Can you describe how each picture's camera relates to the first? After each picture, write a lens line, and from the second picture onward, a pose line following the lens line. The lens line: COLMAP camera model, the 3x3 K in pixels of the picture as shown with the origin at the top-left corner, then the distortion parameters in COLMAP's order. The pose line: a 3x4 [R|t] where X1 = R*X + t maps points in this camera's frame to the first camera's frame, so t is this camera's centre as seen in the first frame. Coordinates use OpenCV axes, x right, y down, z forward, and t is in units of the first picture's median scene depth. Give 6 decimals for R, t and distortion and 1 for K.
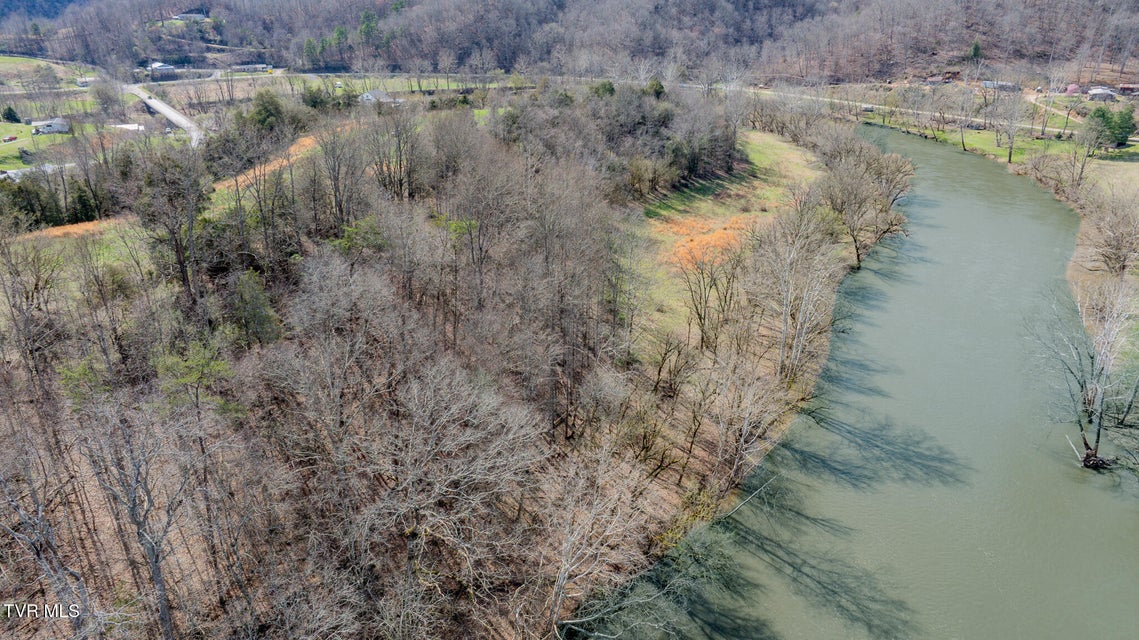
lens RADIAL K [[807.3, 0, 574.3], [0, 807.3, 314.7], [0, 0, 1]] dist [-0.014852, 0.004071]
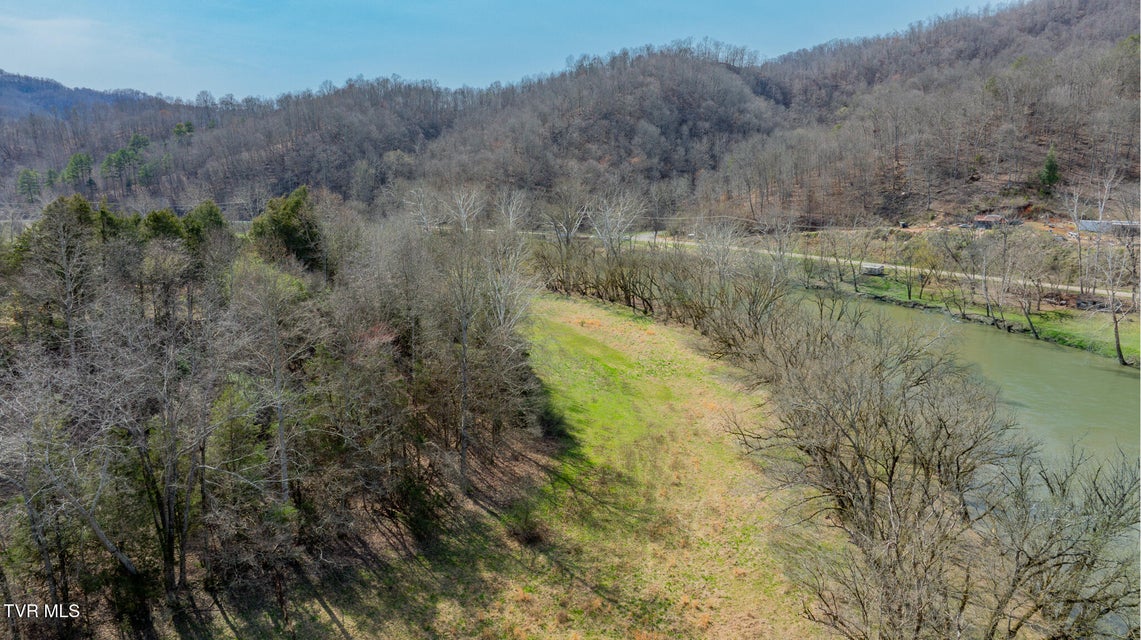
lens RADIAL K [[808.7, 0, 569.6], [0, 808.7, 325.0], [0, 0, 1]] dist [-0.014852, 0.004071]
pose [[0.999800, -0.004083, 0.019565, 0.140660], [0.007523, 0.983796, -0.179135, -0.117043], [-0.018516, 0.179246, 0.983630, 0.448836]]
